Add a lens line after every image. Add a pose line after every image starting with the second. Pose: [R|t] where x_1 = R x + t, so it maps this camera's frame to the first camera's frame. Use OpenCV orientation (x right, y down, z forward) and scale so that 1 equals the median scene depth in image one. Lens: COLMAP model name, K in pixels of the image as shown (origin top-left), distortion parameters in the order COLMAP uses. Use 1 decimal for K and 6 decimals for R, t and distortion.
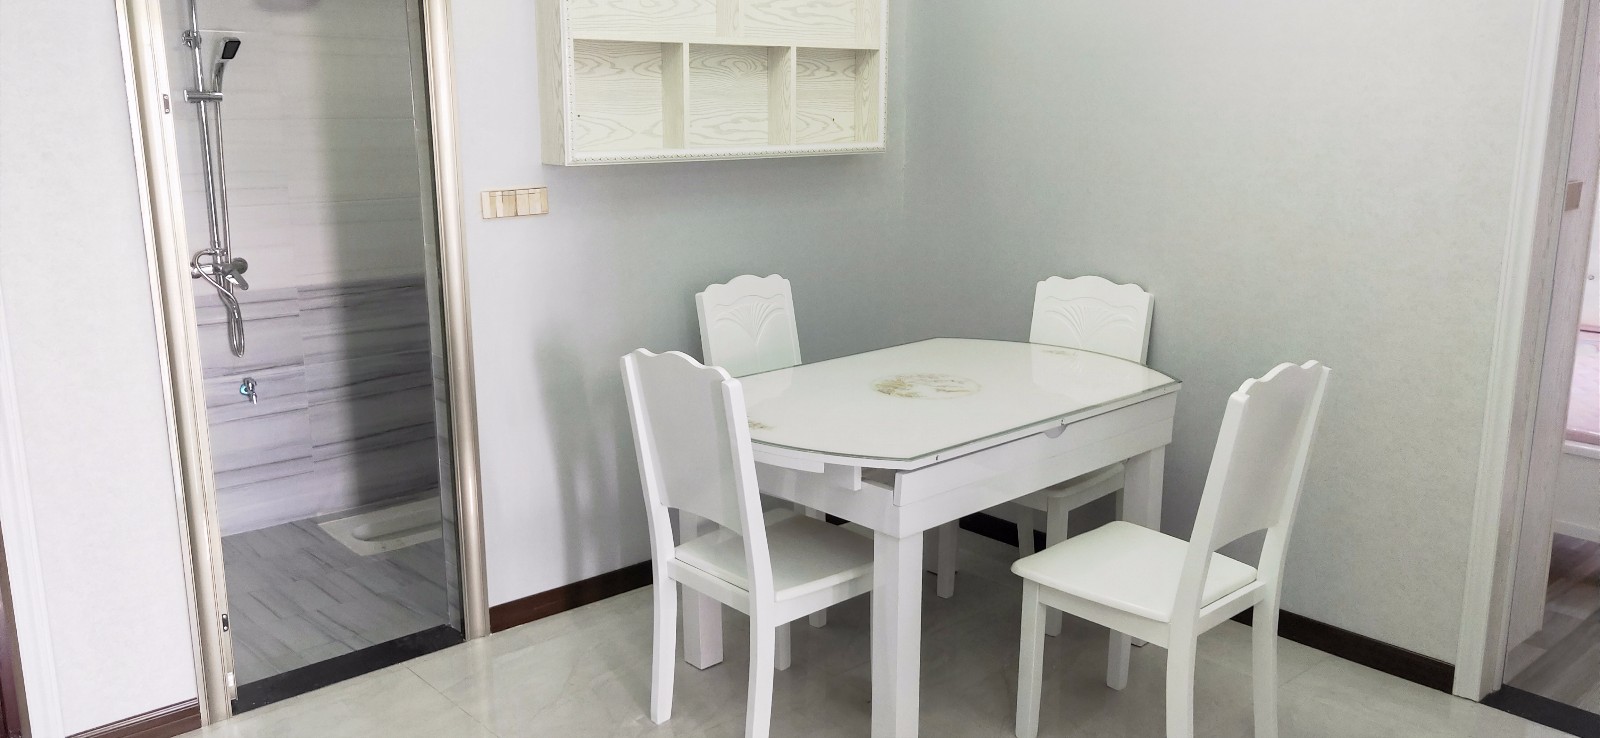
lens RADIAL K [[1224.1, 0, 798.0], [0, 1224.1, 361.9], [0, 0, 1]] dist [0.050858, -0.029836]
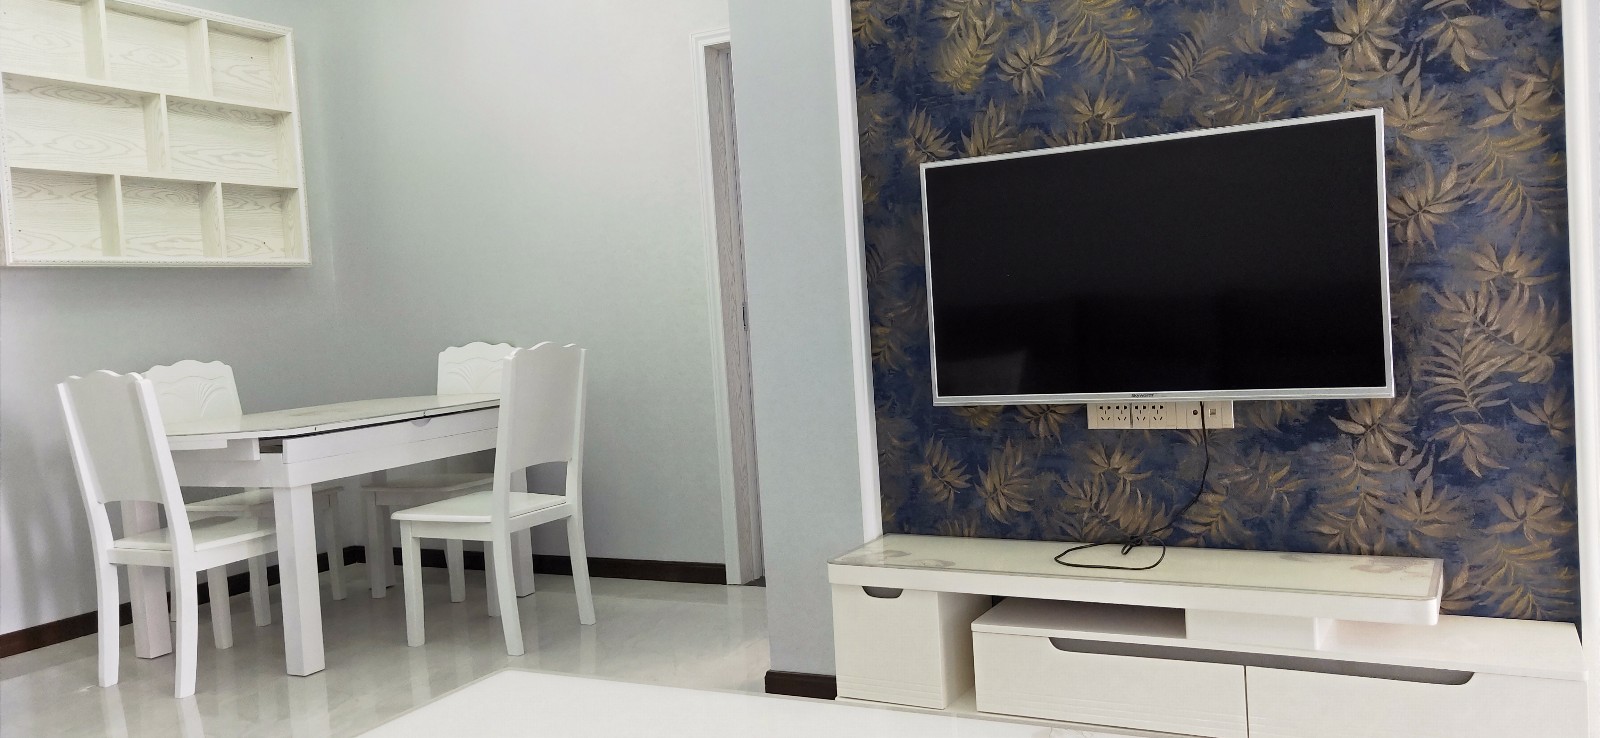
lens RADIAL K [[1224.1, 0, 805.0], [0, 1224.1, 368.5], [0, 0, 1]] dist [0.050858, -0.029836]
pose [[0.935648, -0.072313, 0.345447, 0.108690], [0.131501, 0.979736, -0.151082, 0.208903], [-0.327521, 0.186786, 0.926197, -0.360017]]
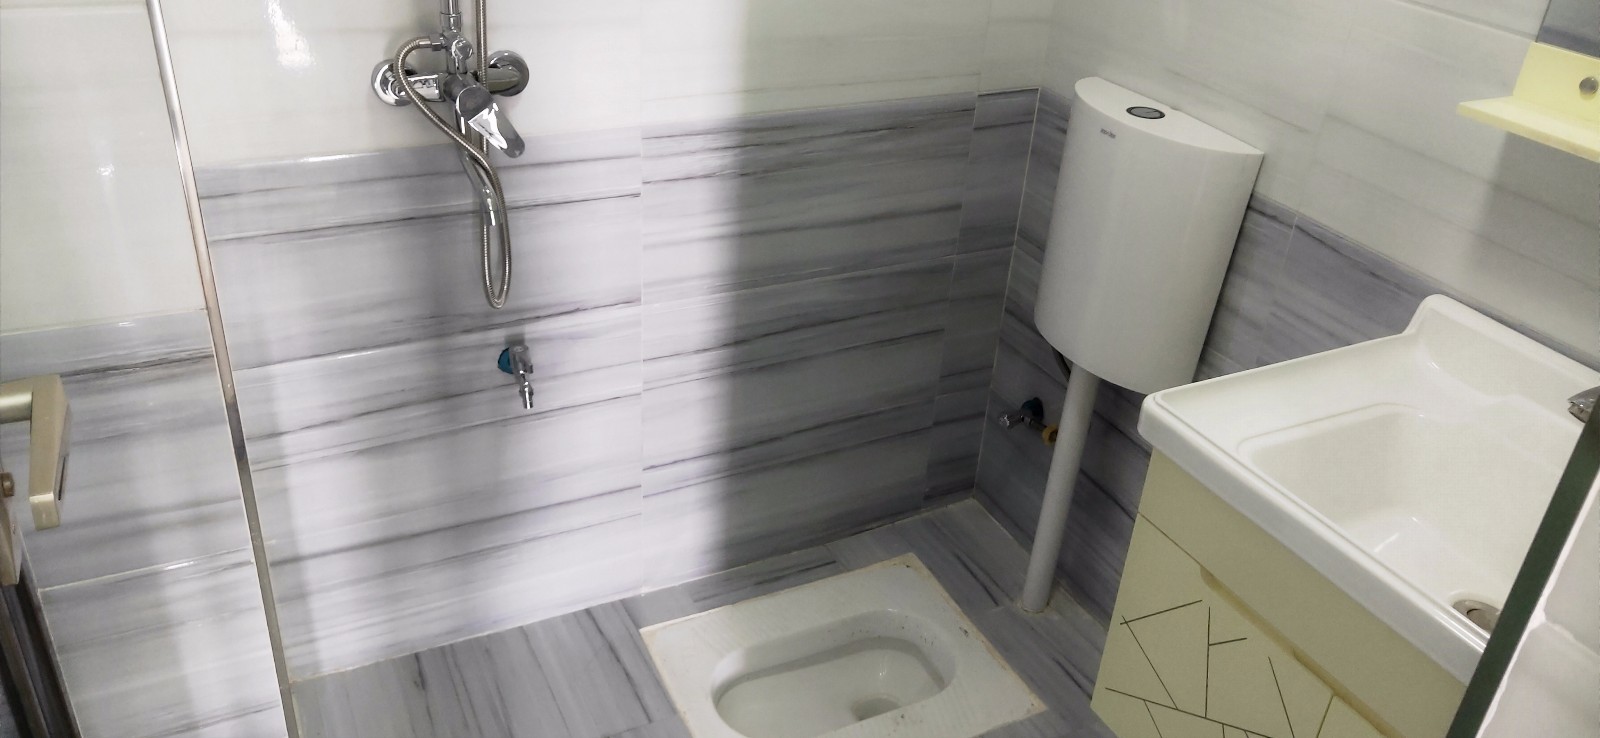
lens RADIAL K [[1224.1, 0, 804.9], [0, 1224.1, 369.2], [0, 0, 1]] dist [0.050858, -0.029836]
pose [[0.961706, 0.188535, -0.198936, -0.316203], [-0.123149, 0.945672, 0.300898, -0.139046], [0.244858, -0.264877, 0.932676, 0.751328]]
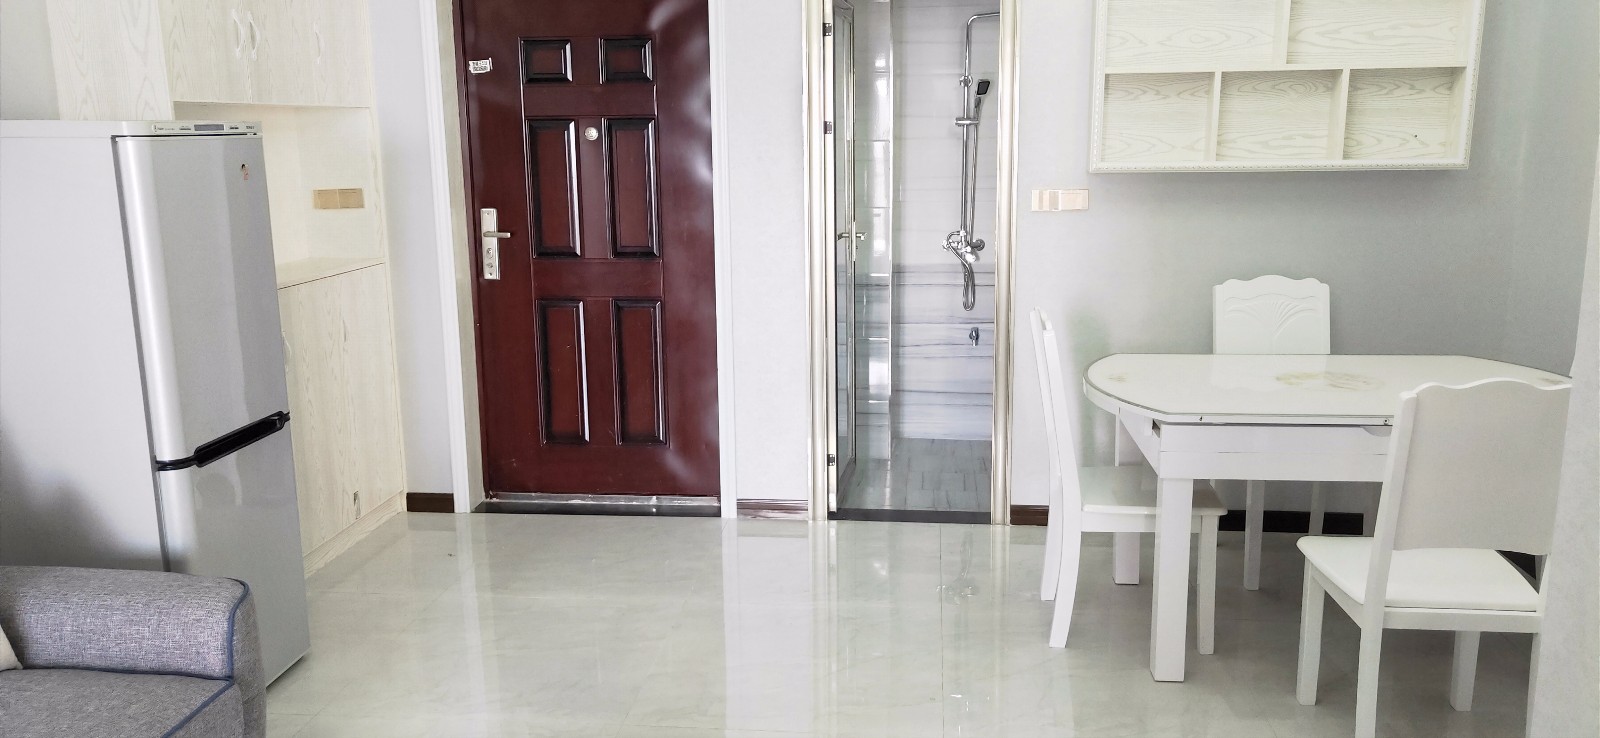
lens RADIAL K [[1224.1, 0, 802.6], [0, 1224.1, 367.2], [0, 0, 1]] dist [0.050858, -0.029836]
pose [[0.670871, 0.138727, -0.728482, 0.502534], [-0.147876, 0.987643, 0.051897, 0.016792], [0.726680, 0.072909, 0.683096, -0.072370]]
